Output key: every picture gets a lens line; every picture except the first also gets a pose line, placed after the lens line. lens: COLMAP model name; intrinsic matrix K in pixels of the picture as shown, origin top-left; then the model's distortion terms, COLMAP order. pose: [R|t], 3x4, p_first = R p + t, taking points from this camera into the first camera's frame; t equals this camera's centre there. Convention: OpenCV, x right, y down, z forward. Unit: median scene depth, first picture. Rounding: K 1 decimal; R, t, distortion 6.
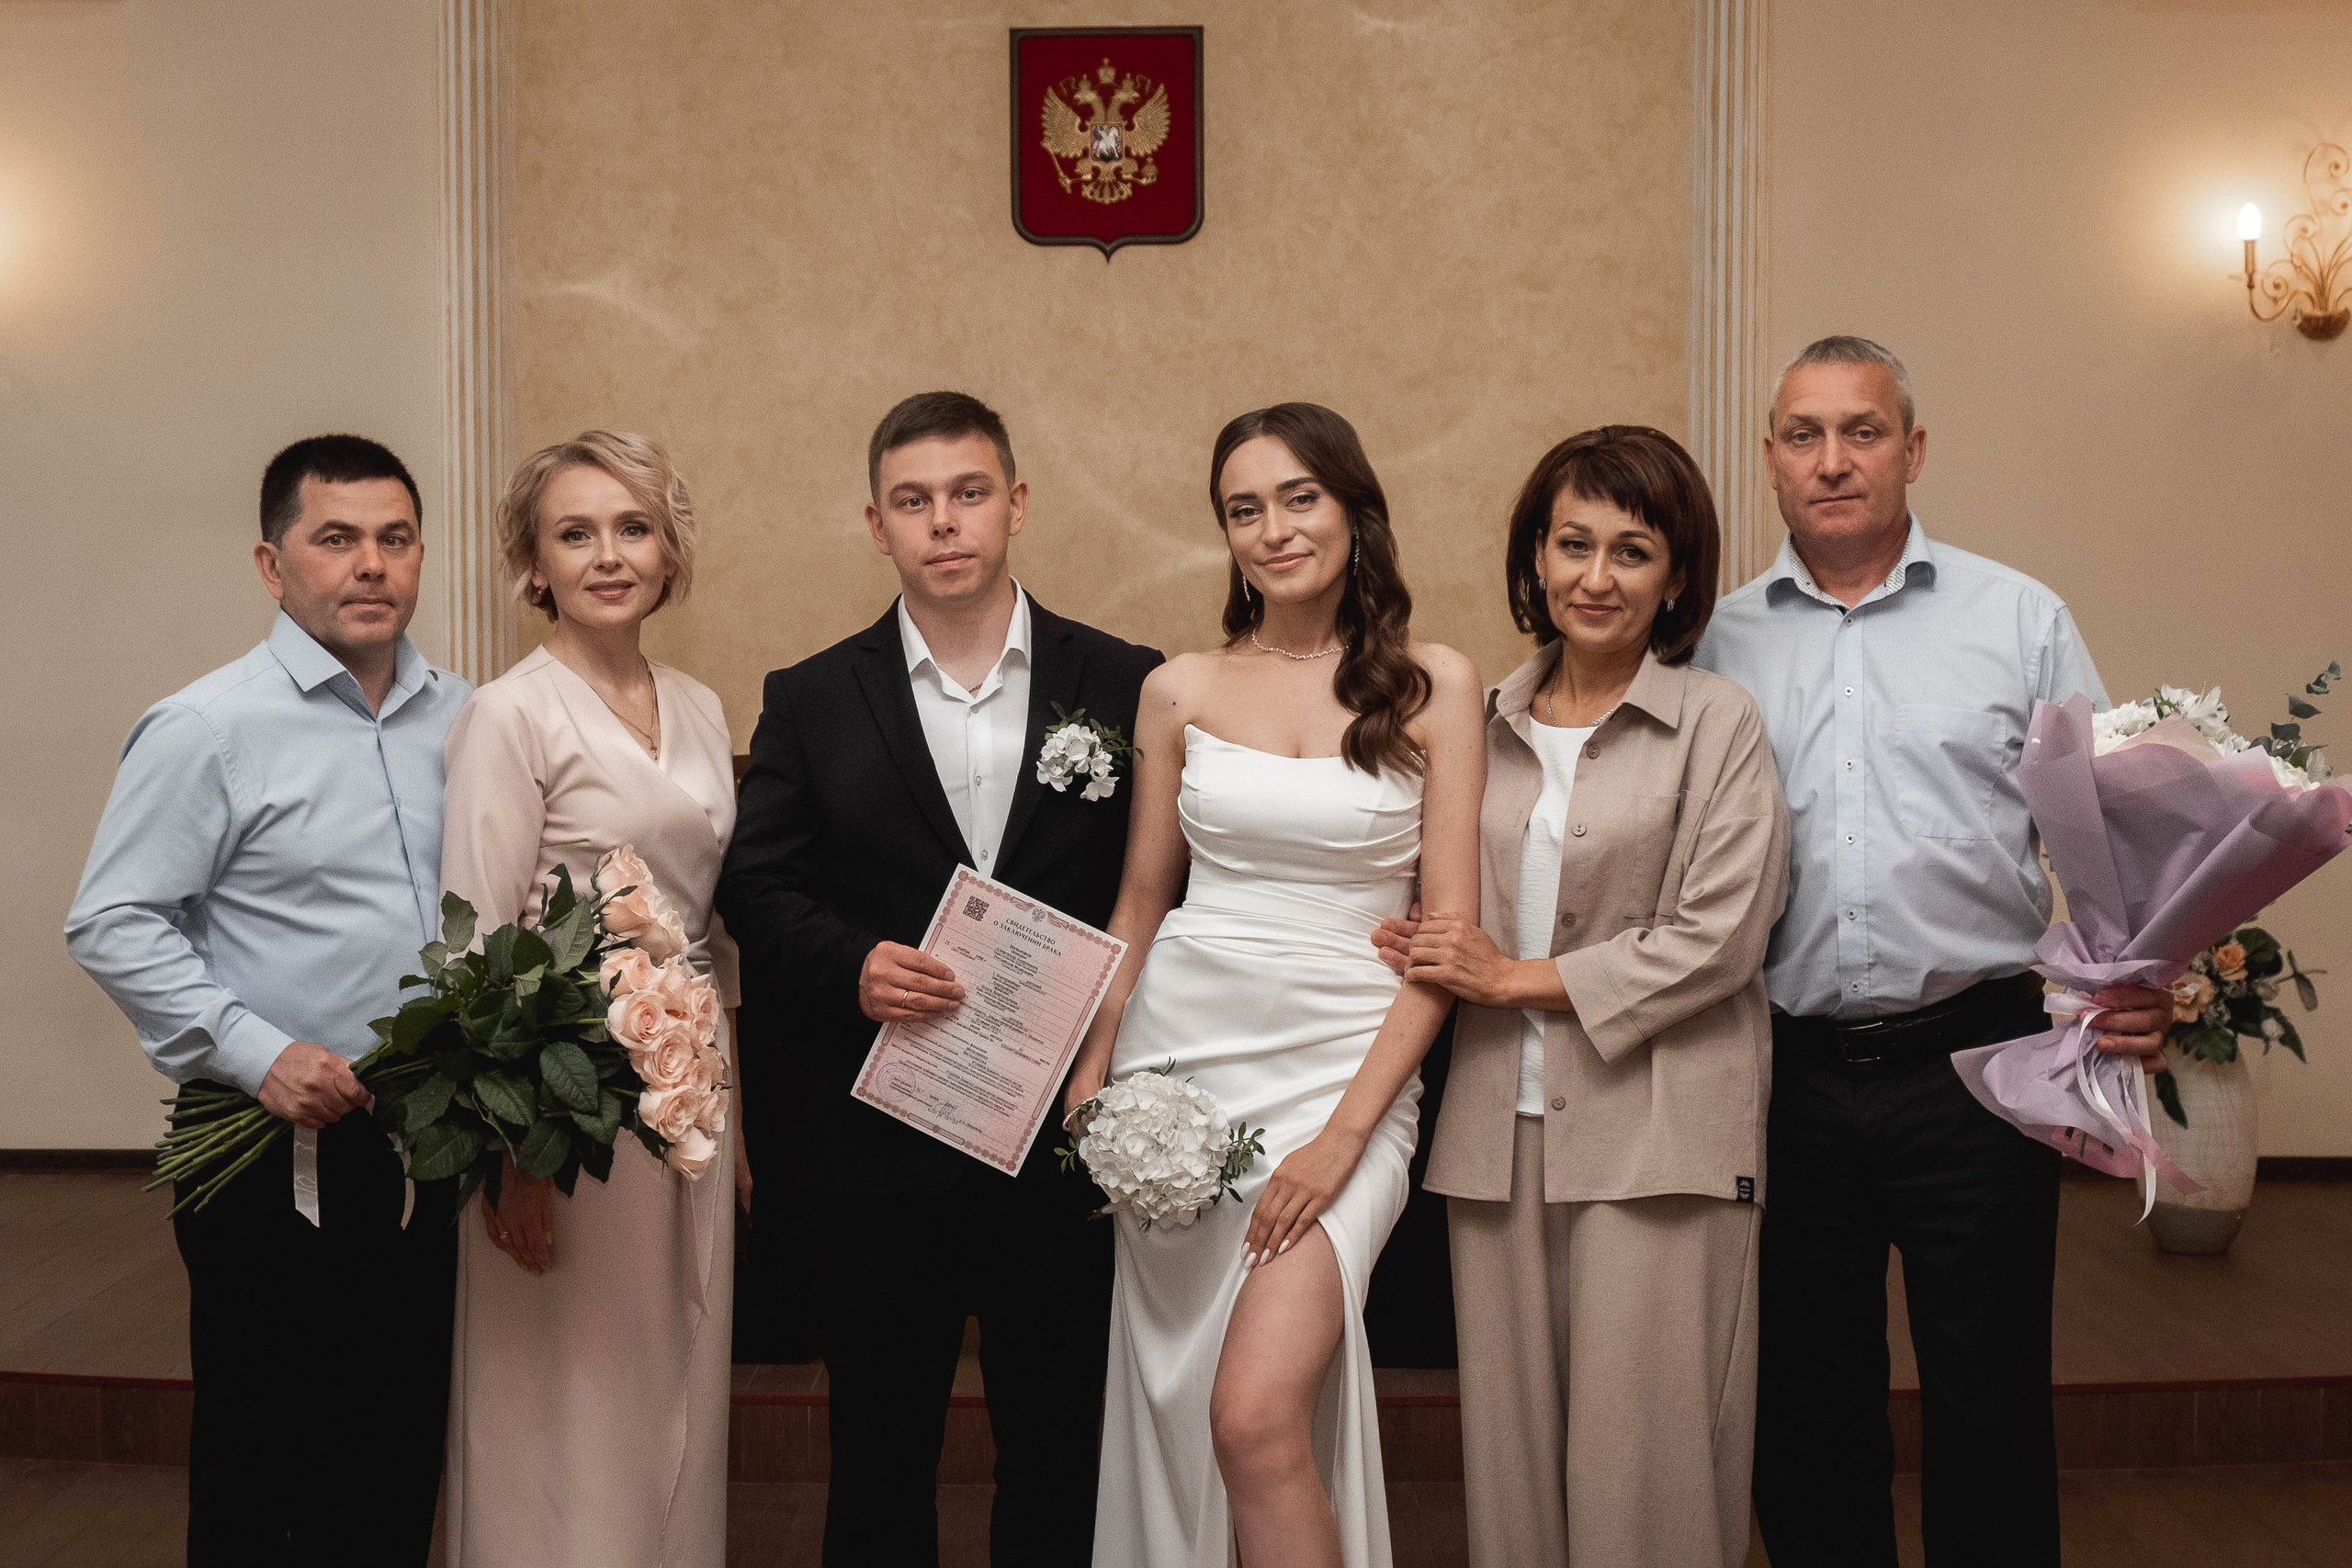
lens RADIAL K [[3140.5, 0, 1166.2], [0, 3140.5, 950.4], [0, 0, 1]] dist [-0.034318, 0.000000]
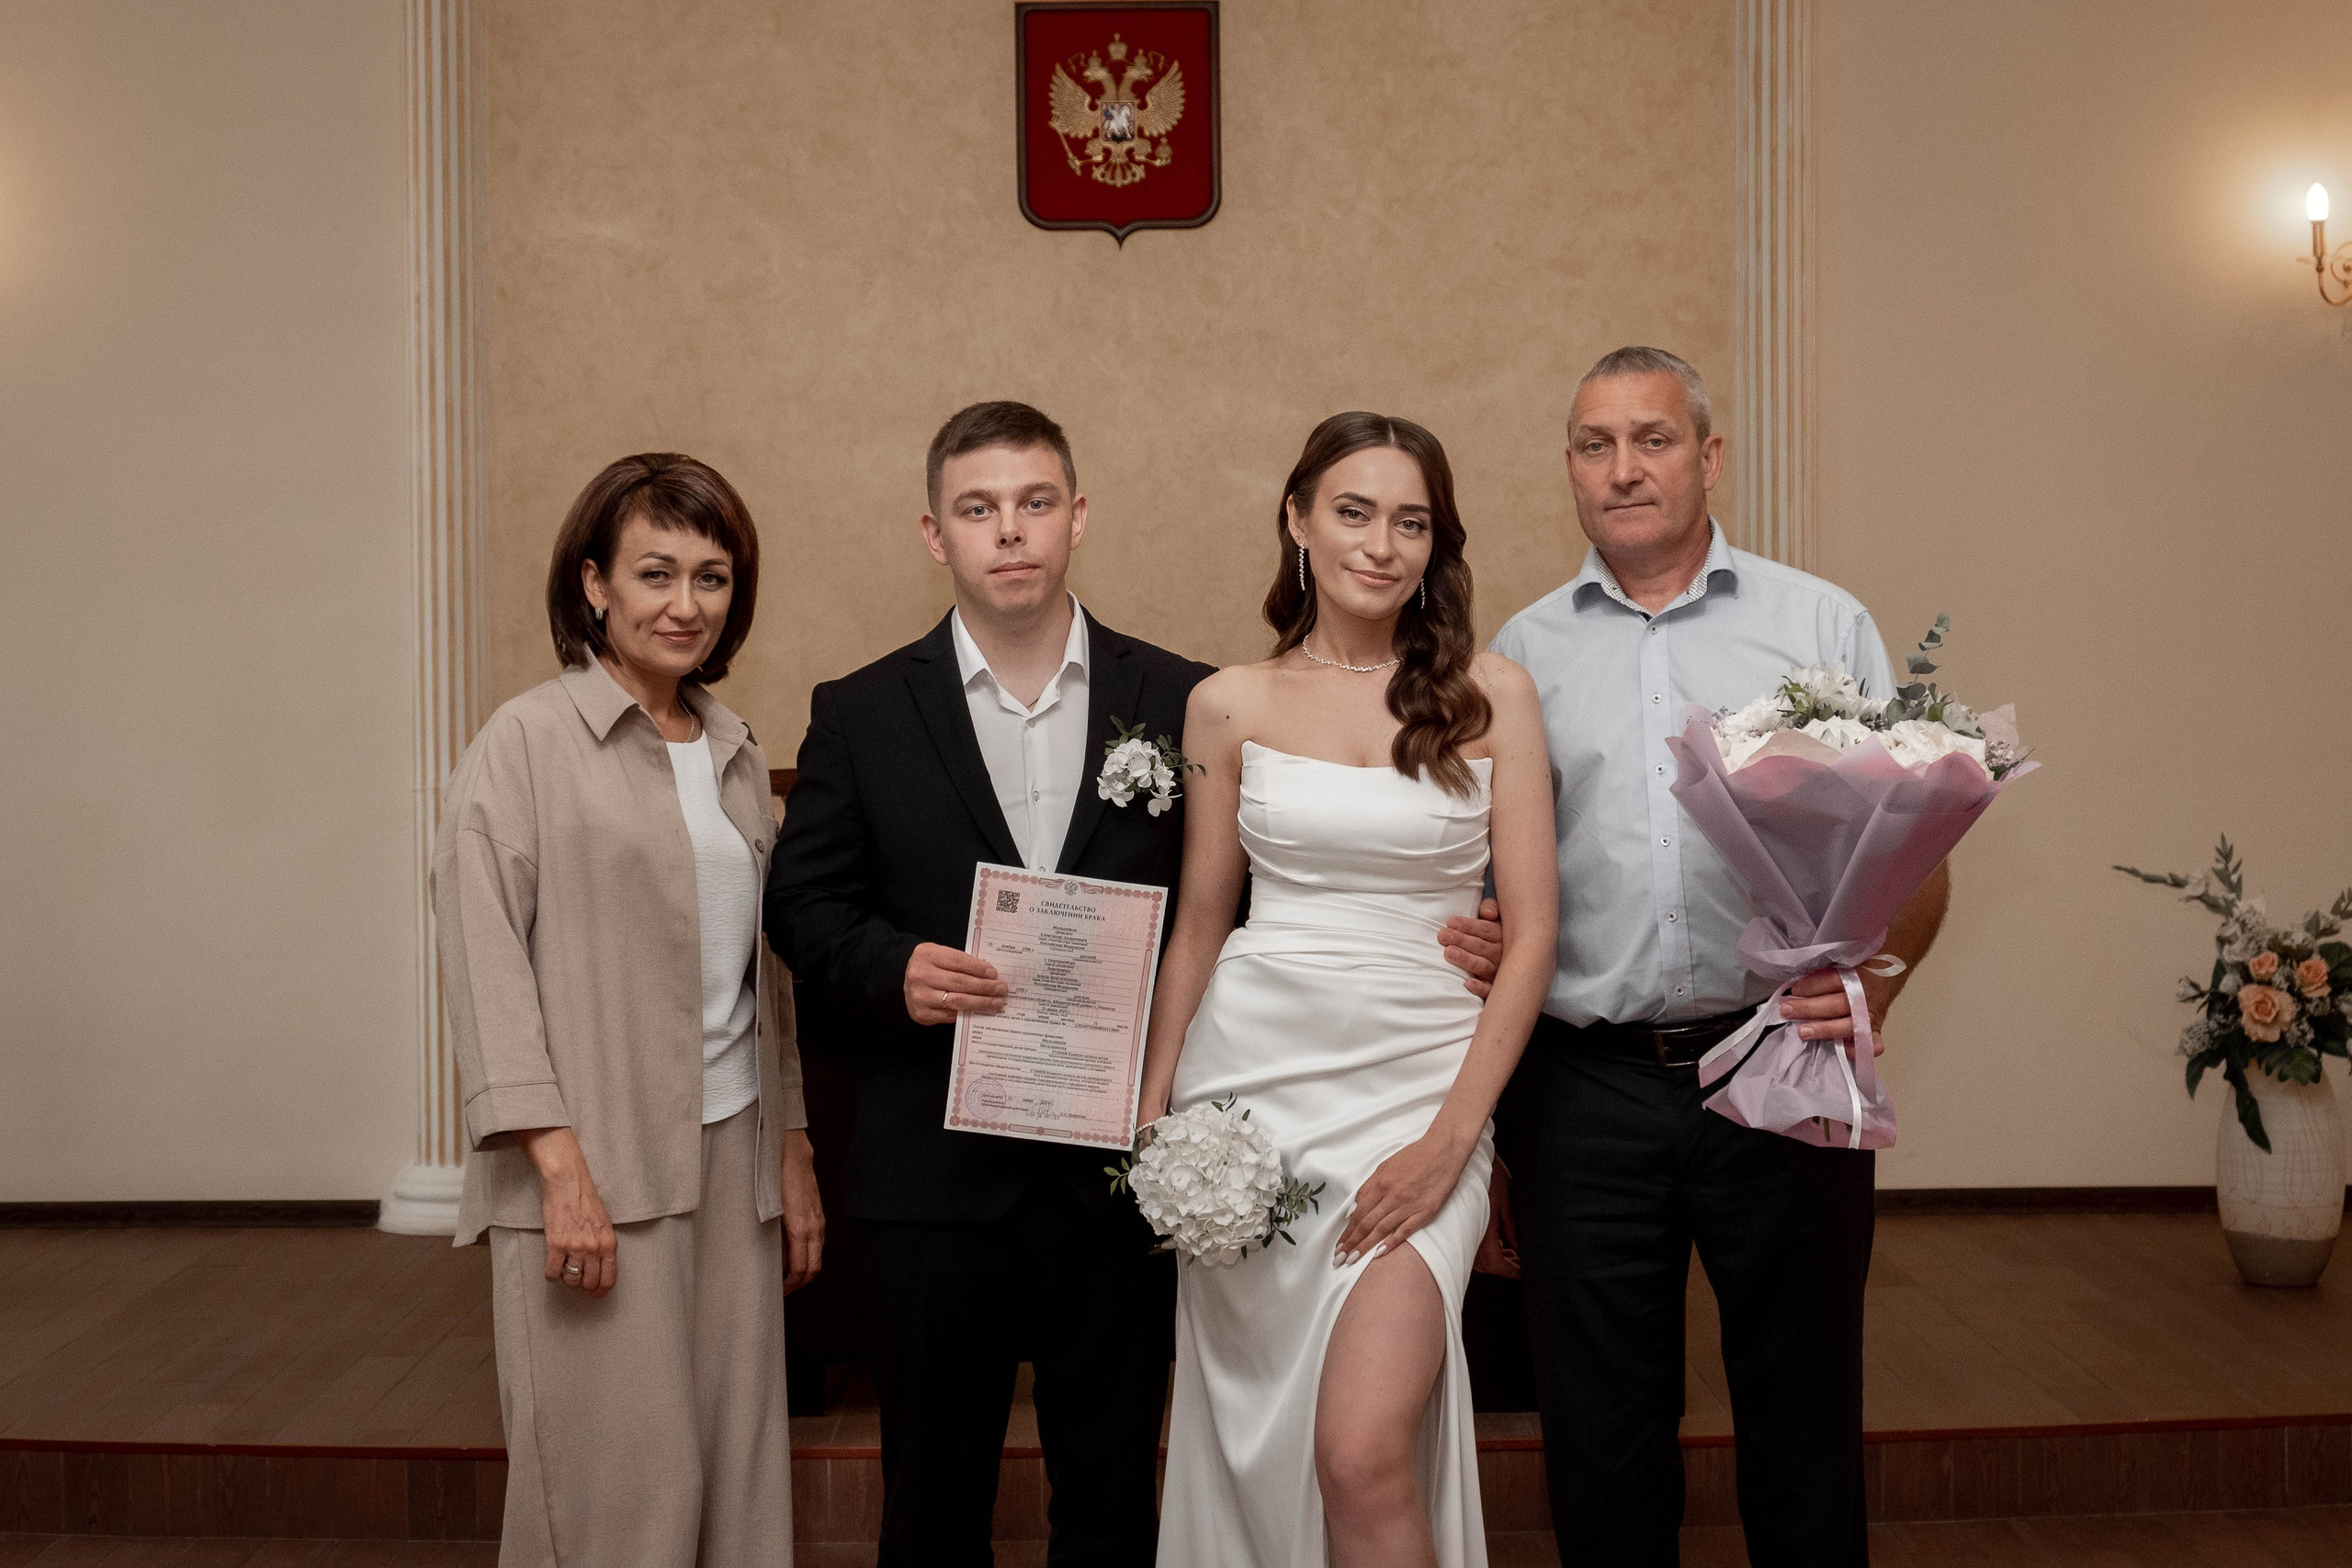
lens RADIAL K [[3796.9, 0, 1210.5], [0, 3796.9, 803.5], [0, 0, 1]] dist [-0.013710, 0.000000]
pose [[0.999267, -0.006835, 0.037671, -0.035829], [0.008783, 0.998620, -0.051770, 0.007208], [-0.037265, 0.052062, 0.997948, -0.134010]]
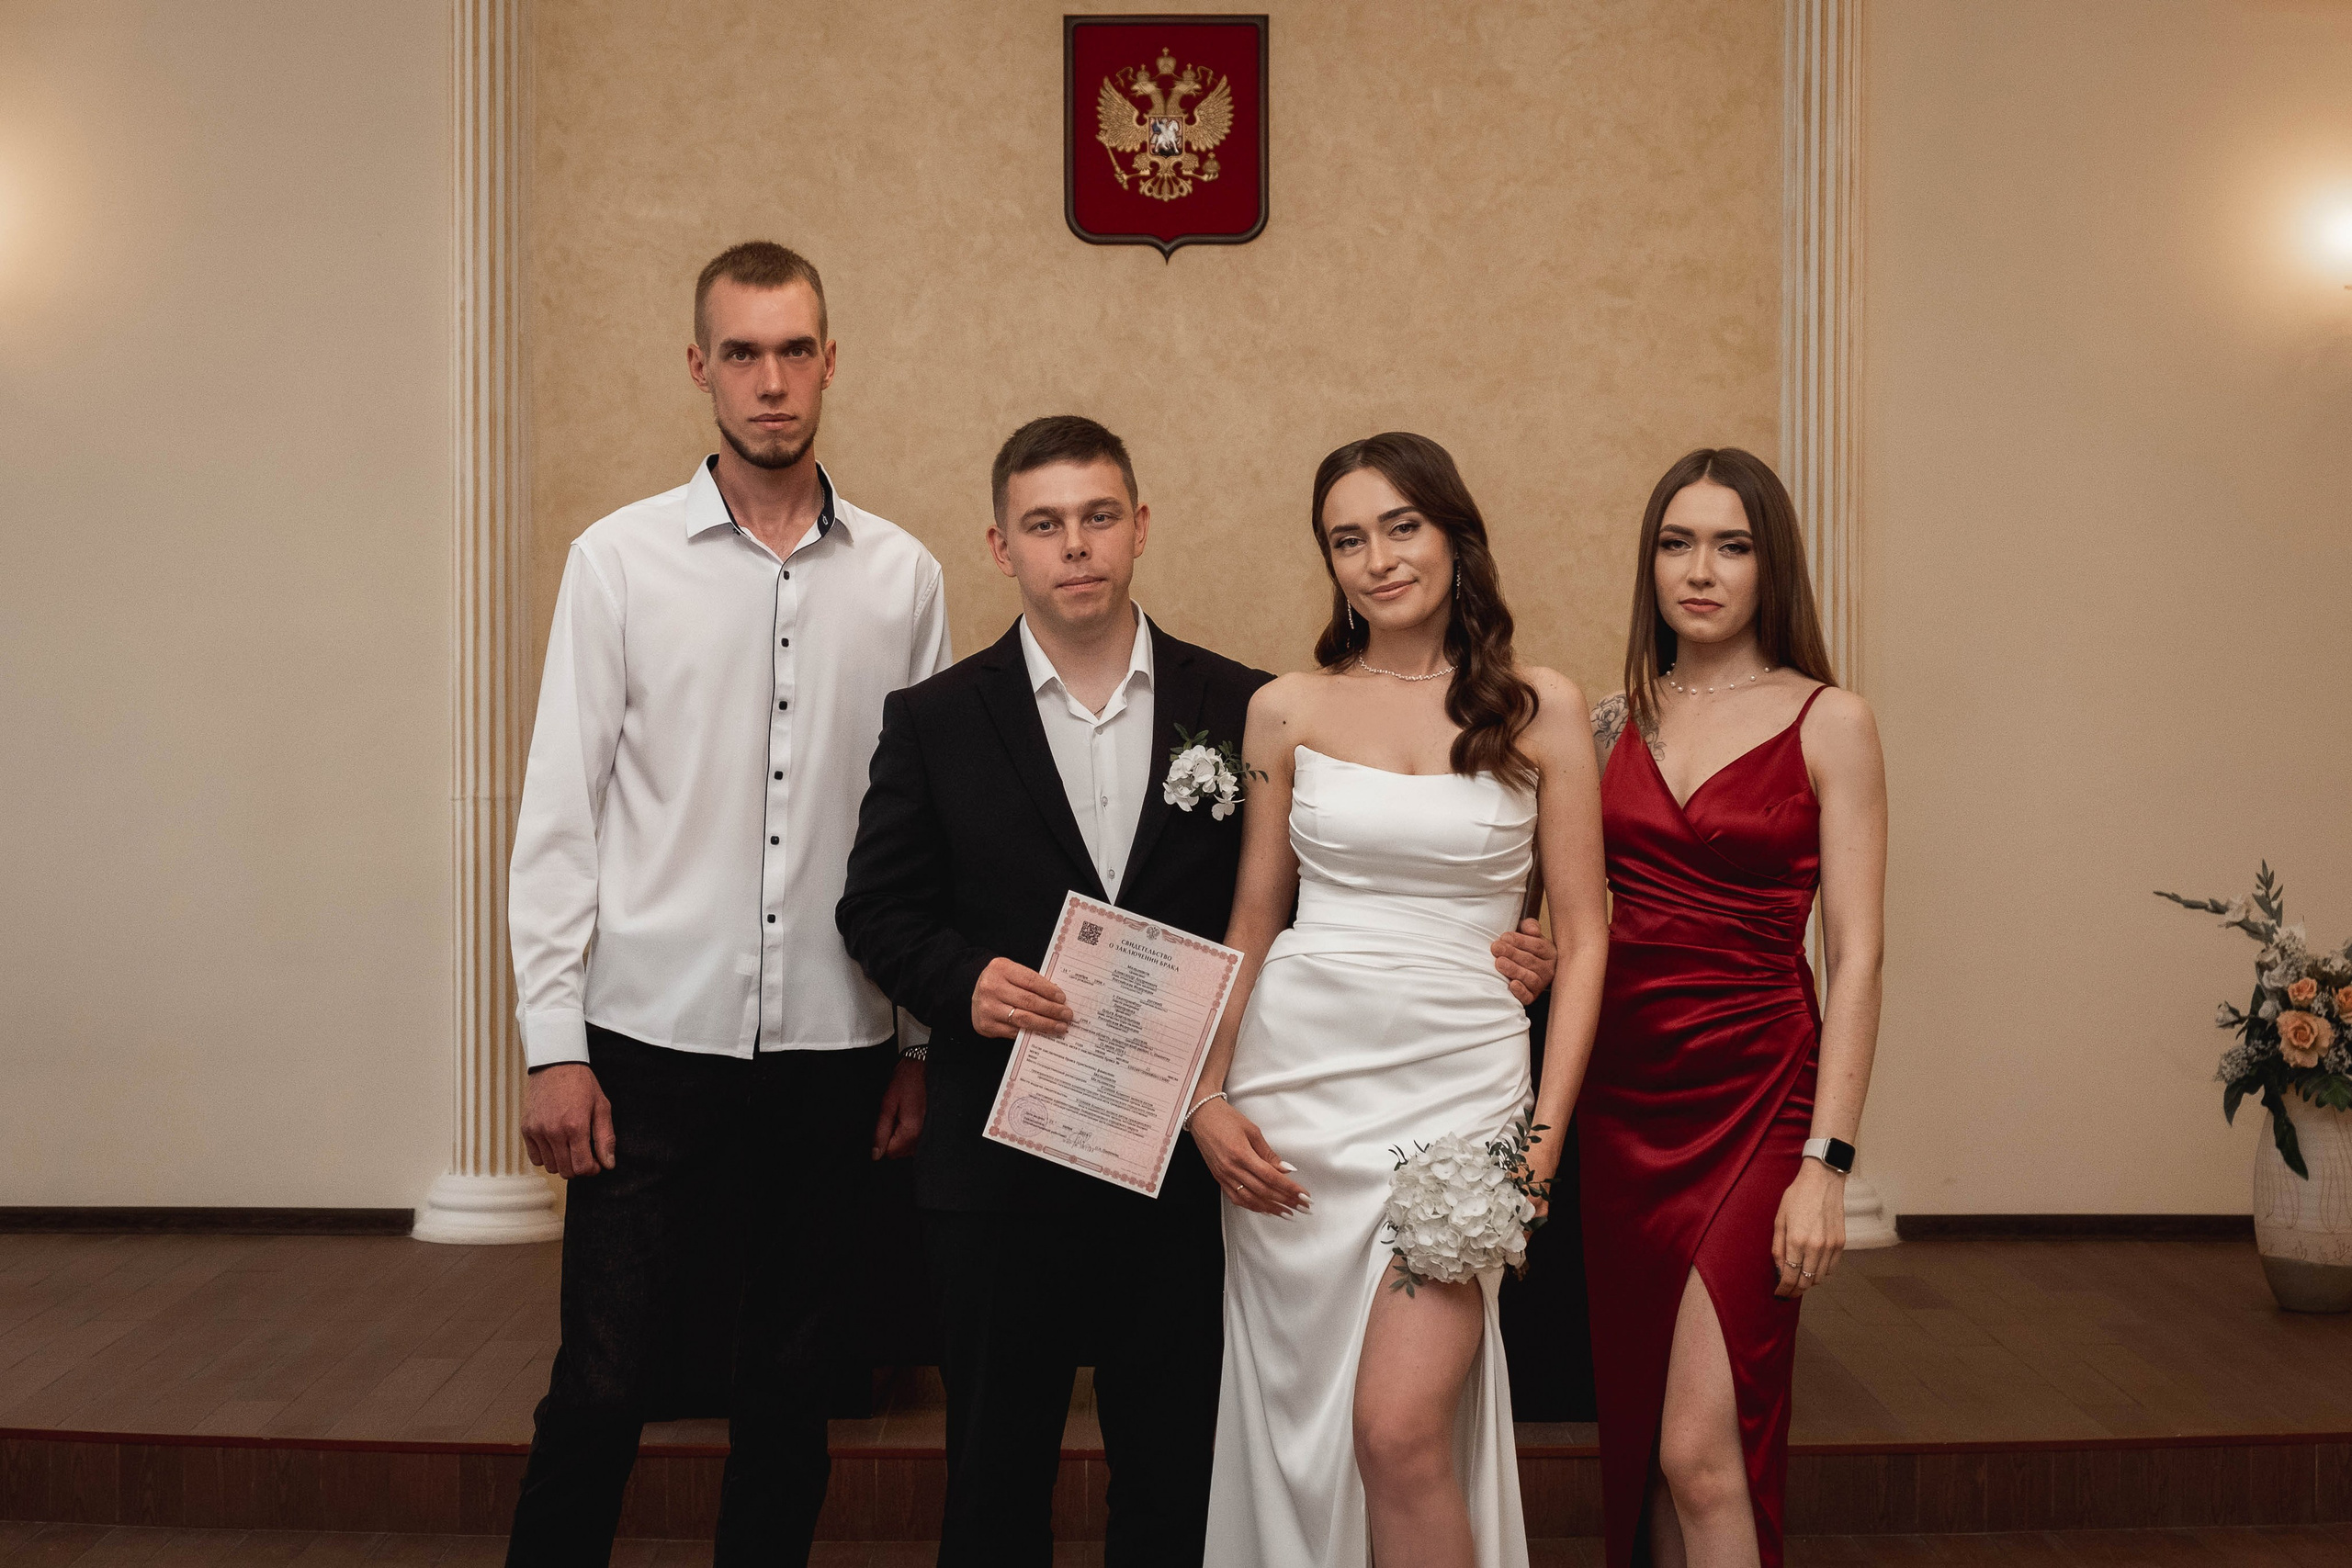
lens RADIAL K [[4228.4, 0, 1204.6], [0, 4228.4, 858.6], [0, 0, 1]] dist [-0.015249, 0.000000]
pose [[0.999151, 0.003475, 0.041051, -0.058970], [-0.001334, 0.998643, -0.052066, 0.025551], [-0.041176, 0.051967, 0.997800, -0.259216]]
